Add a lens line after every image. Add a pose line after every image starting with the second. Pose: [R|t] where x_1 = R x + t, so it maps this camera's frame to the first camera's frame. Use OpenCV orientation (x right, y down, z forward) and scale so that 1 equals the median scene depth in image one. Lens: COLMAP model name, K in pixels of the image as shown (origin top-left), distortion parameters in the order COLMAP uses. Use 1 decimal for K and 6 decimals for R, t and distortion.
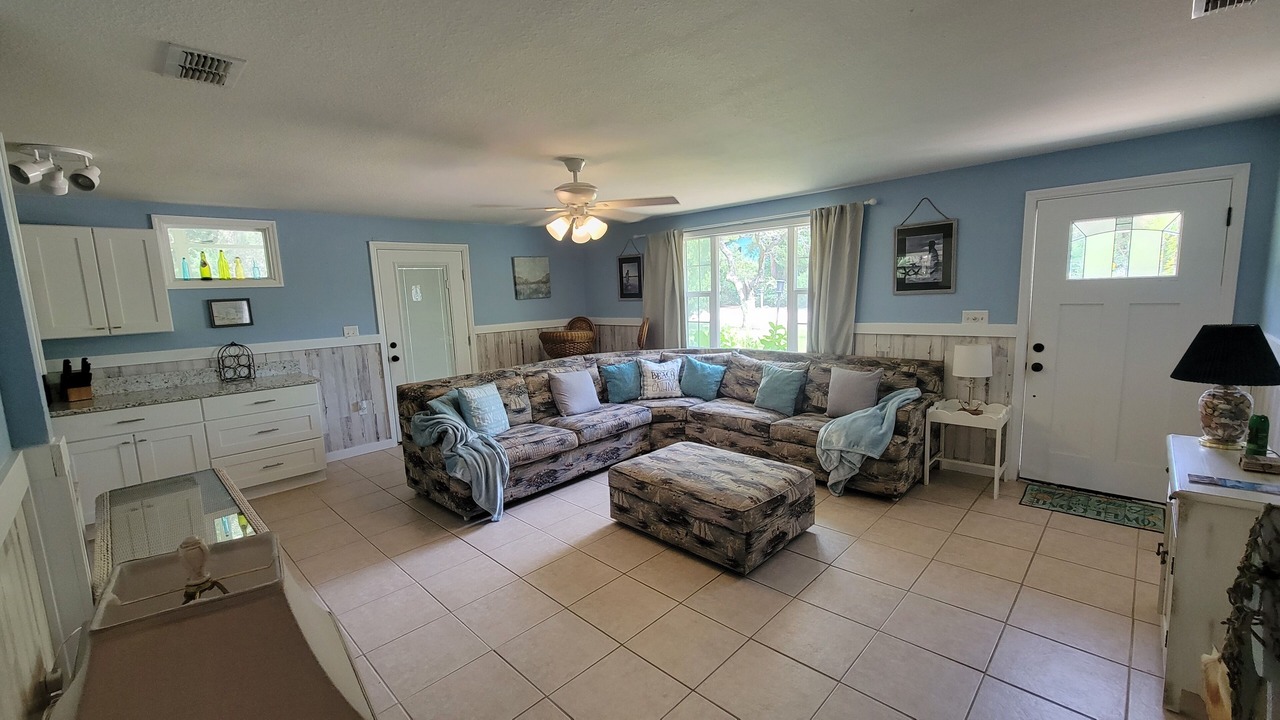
lens RADIAL K [[518.0, 0, 639.6], [0, 518.0, 359.4], [0, 0, 1]] dist [-0.002083, -0.000144]
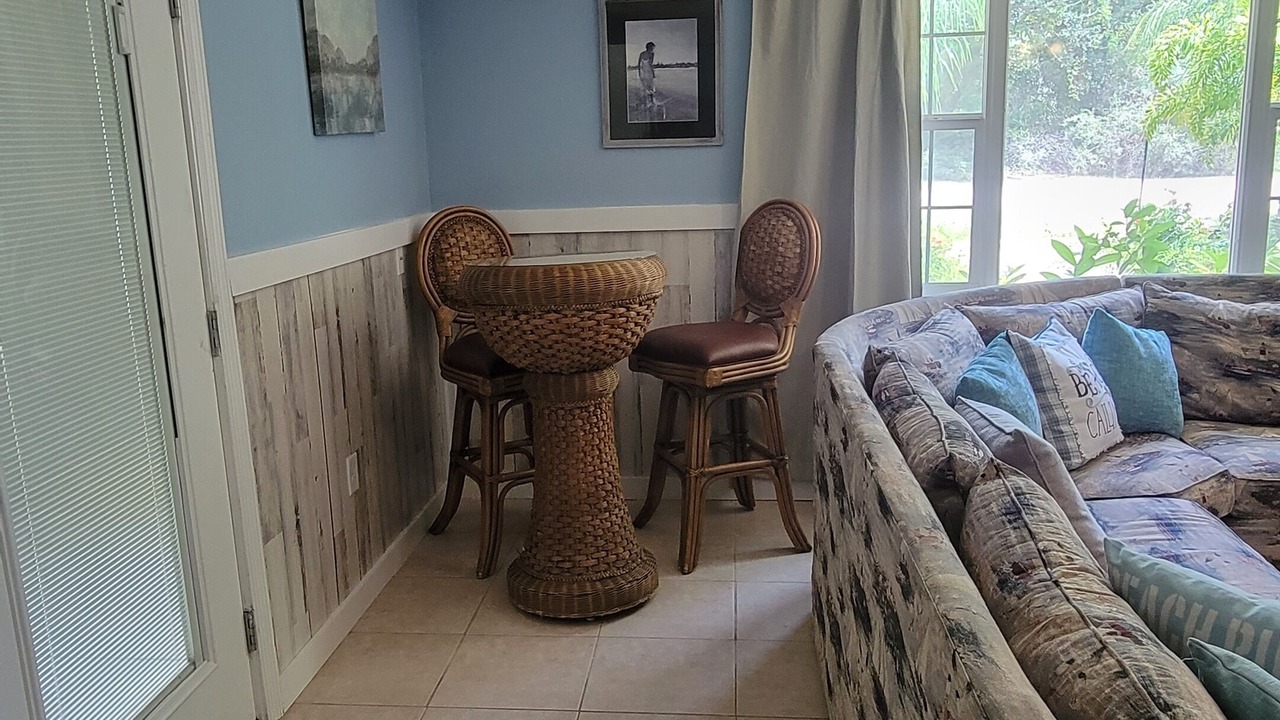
lens RADIAL K [[1049.7, 0, 637.9], [0, 1049.7, 359.9], [0, 0, 1]] dist [0.010569, 0.005042]
pose [[0.771553, -0.115357, 0.625618, -0.613085], [0.085684, 0.993305, 0.077483, -0.057933], [-0.630368, -0.006176, 0.776272, 0.778503]]
